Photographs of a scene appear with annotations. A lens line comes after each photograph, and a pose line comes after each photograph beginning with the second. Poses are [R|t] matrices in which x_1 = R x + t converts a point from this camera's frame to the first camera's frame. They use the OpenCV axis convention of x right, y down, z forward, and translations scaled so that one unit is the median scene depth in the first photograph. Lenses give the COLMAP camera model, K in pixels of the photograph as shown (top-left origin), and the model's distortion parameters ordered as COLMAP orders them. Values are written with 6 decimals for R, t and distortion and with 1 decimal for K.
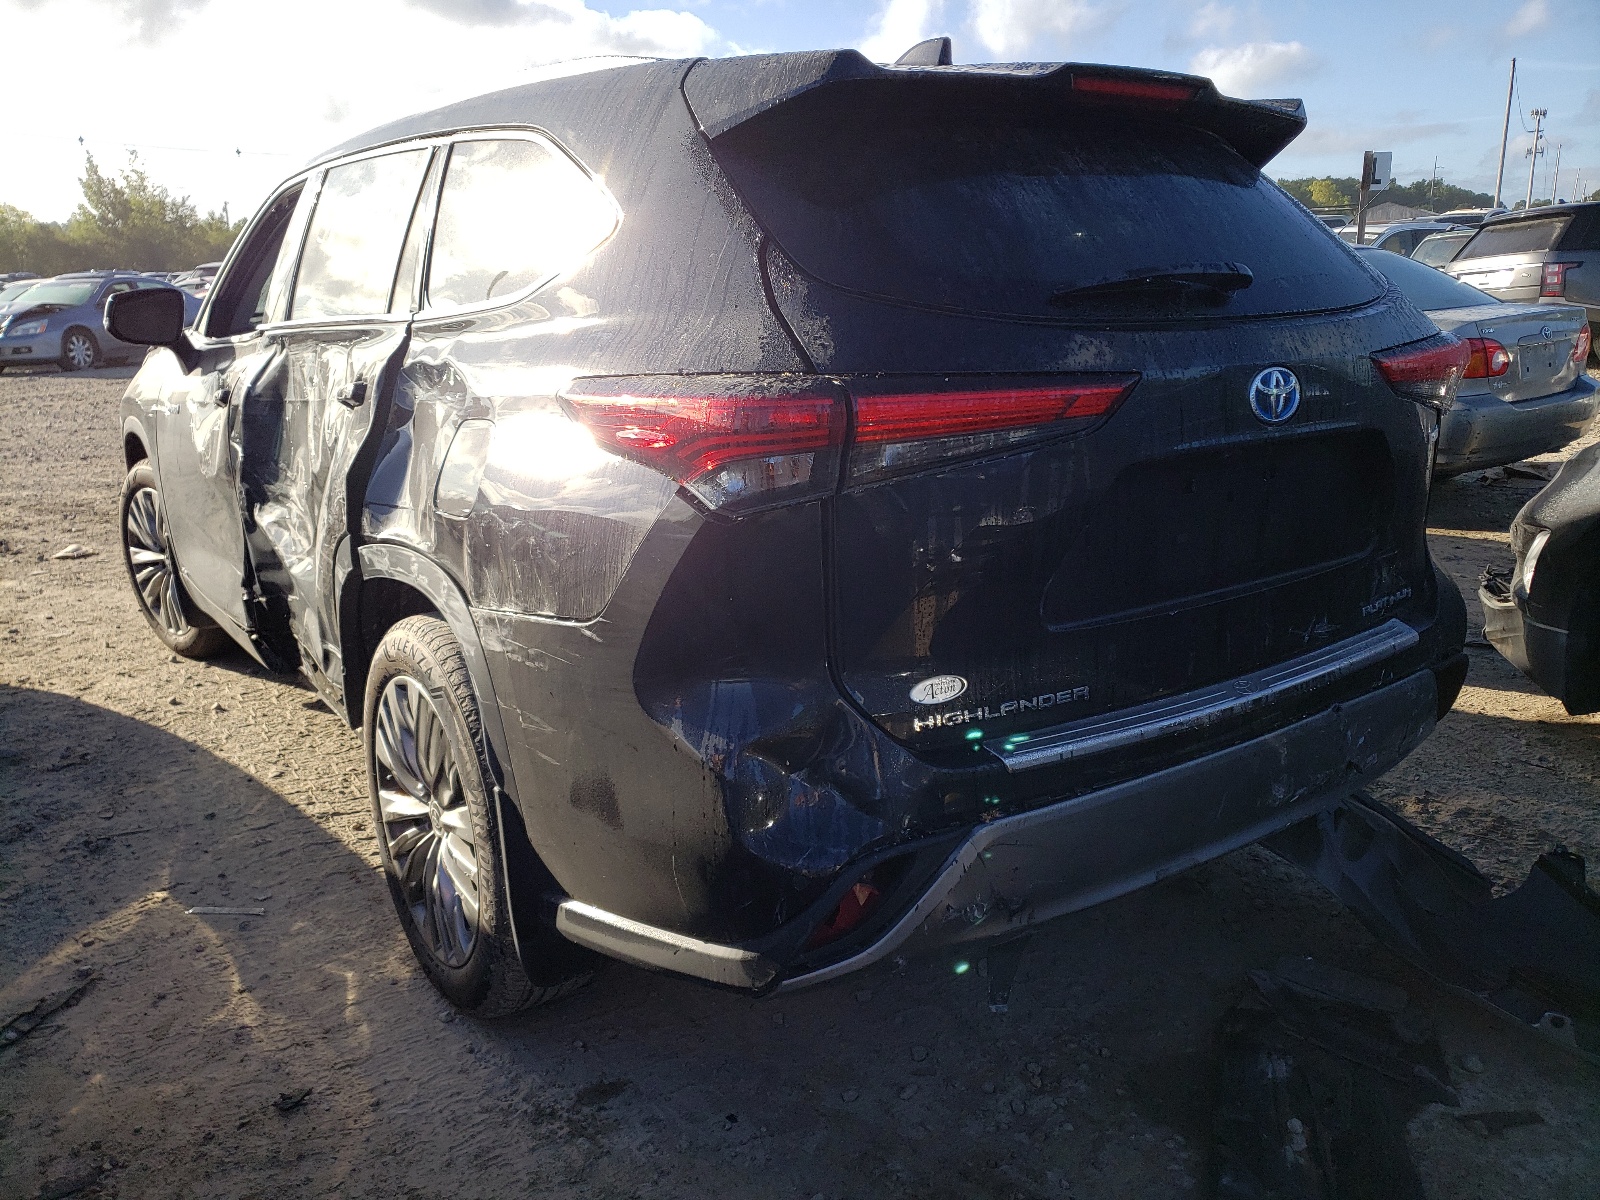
lens RADIAL K [[1288.4, 0, 800.0], [0, 1288.4, 600.0], [0, 0, 1]] dist [0.026340, 0.001321]
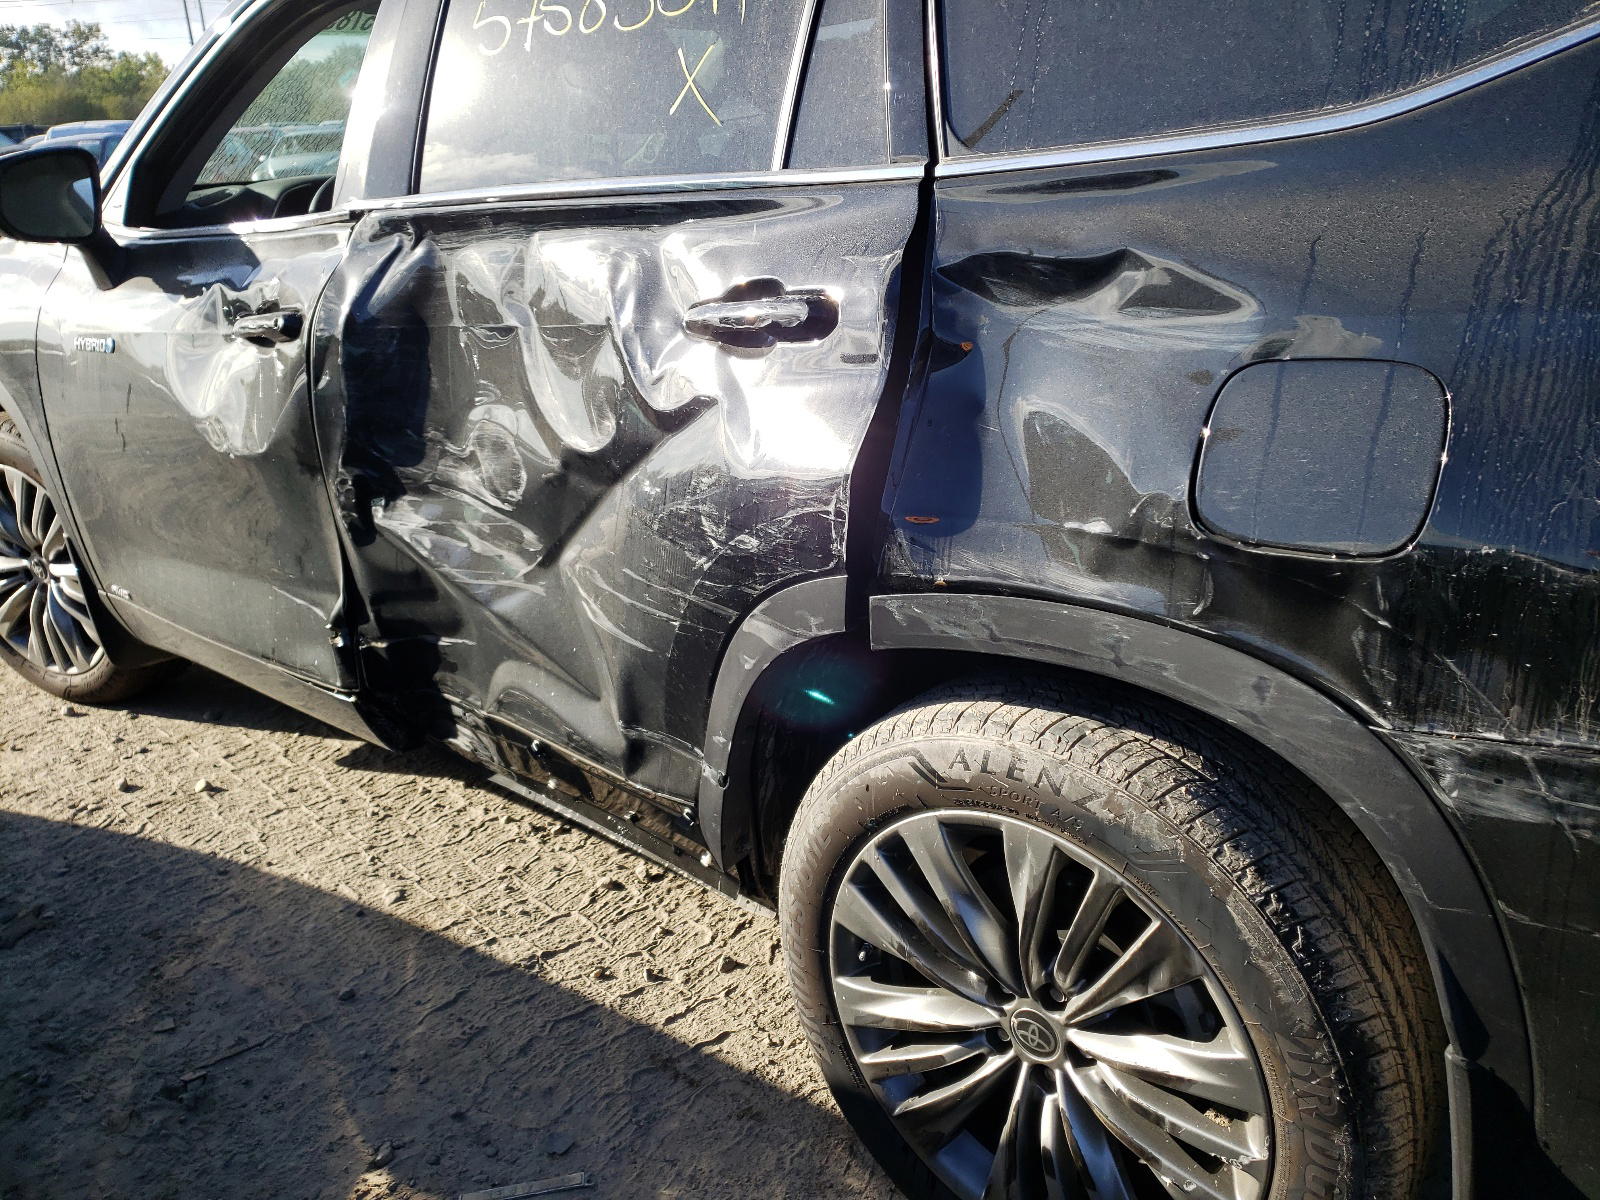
lens RADIAL K [[1261.8, 0, 799.6], [0, 1261.8, 565.9], [0, 0, 1]] dist [0.045623, 0.002562]
pose [[0.963940, -0.108340, 0.243069, -0.382922], [0.088822, 0.991982, 0.089901, -0.080294], [-0.250860, -0.065069, 0.965834, 0.368279]]
